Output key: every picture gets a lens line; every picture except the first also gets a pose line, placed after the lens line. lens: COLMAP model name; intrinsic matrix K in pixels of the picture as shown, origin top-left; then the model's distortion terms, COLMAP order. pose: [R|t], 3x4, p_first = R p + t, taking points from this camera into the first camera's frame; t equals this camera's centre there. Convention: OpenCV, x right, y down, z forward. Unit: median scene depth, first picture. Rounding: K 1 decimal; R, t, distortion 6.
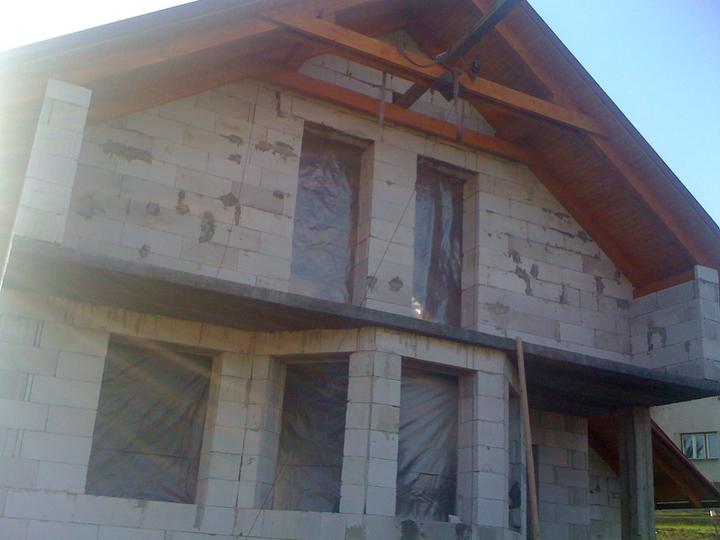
lens RADIAL K [[801.6, 0, 360.0], [0, 801.6, 270.0], [0, 0, 1]] dist [0.226917, -0.885381]
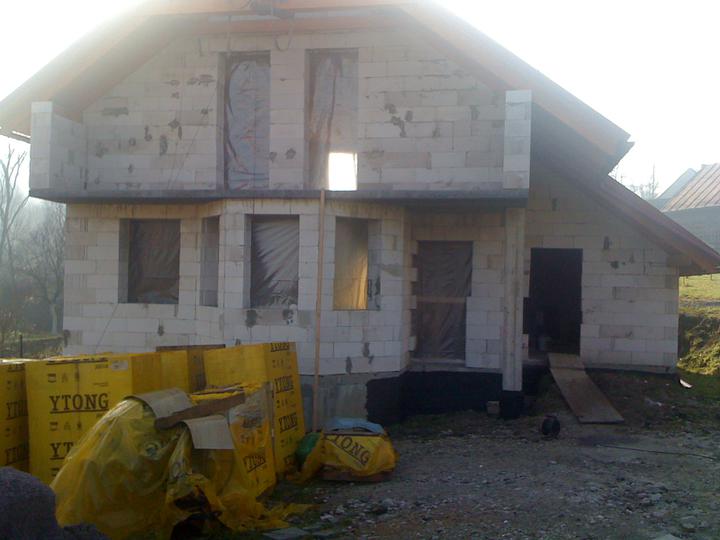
lens RADIAL K [[801.6, 0, 360.0], [0, 801.6, 270.0], [0, 0, 1]] dist [0.226917, -0.885381]
pose [[0.787127, -0.054955, -0.614338, 1.091808], [0.231081, 0.949753, 0.211116, -0.065411], [0.571867, -0.308137, 0.760276, -0.112895]]
